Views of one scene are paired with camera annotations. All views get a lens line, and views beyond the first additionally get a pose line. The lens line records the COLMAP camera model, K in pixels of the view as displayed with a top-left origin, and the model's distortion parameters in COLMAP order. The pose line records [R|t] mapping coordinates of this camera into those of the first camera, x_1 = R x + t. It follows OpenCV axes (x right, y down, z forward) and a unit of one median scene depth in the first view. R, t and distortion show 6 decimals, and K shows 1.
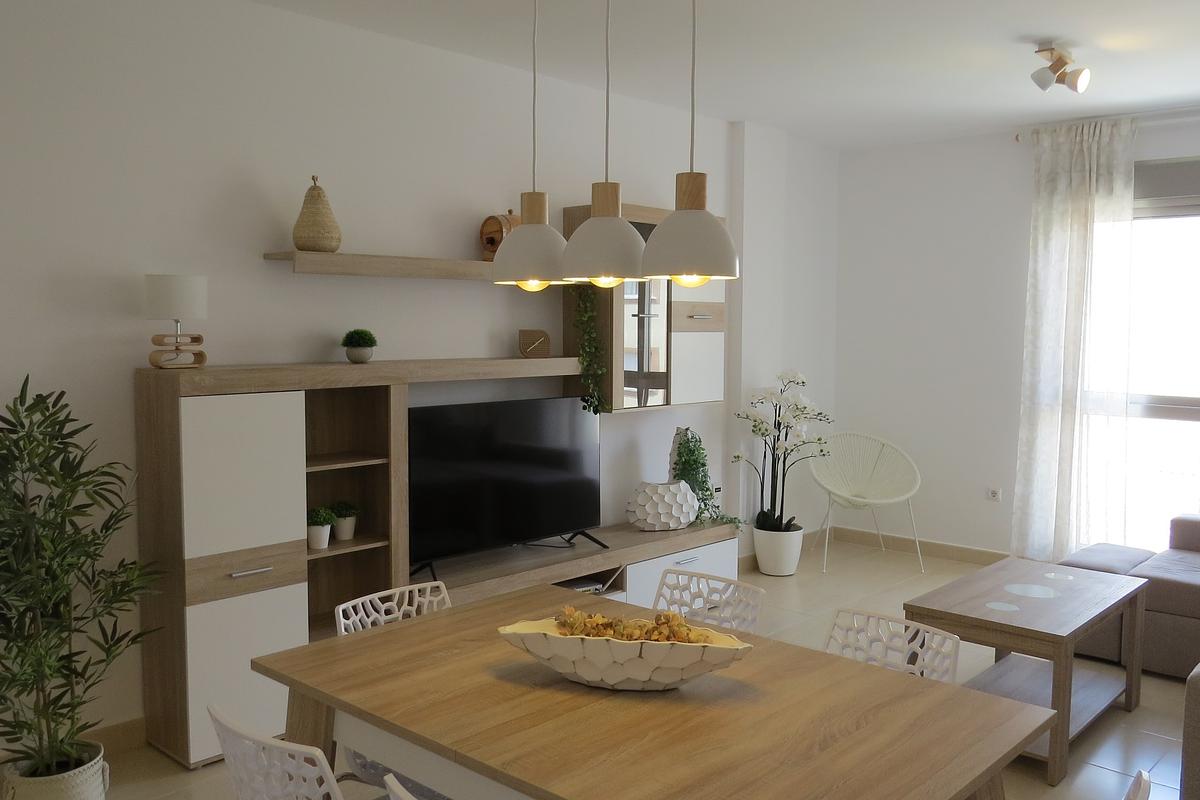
lens RADIAL K [[1009.5, 0, 601.0], [0, 1009.5, 409.8], [0, 0, 1]] dist [-0.029290, 0.007336]
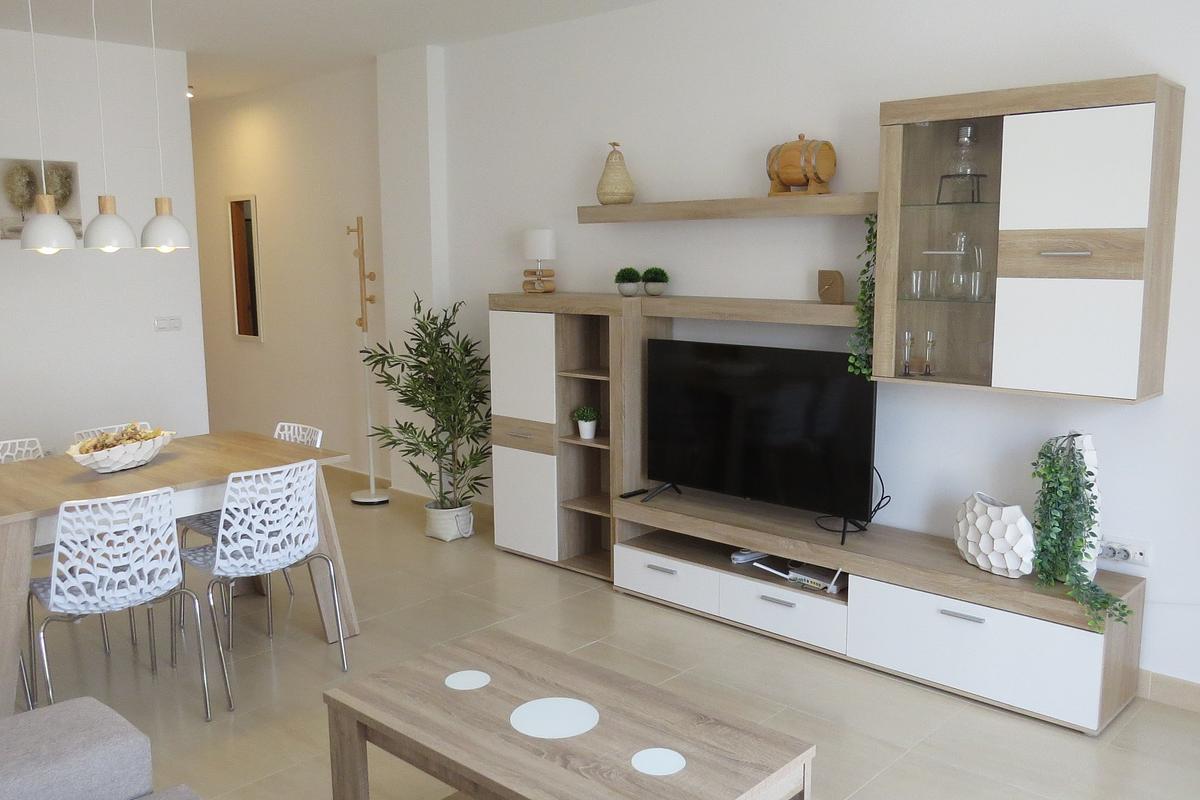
lens RADIAL K [[1009.5, 0, 600.3], [0, 1009.5, 399.5], [0, 0, 1]] dist [-0.029290, 0.007336]
pose [[-0.004288, 0.143293, -0.989671, 0.964081], [-0.075633, 0.986799, 0.143205, -0.095000], [0.997127, 0.075466, 0.006606, 0.979457]]
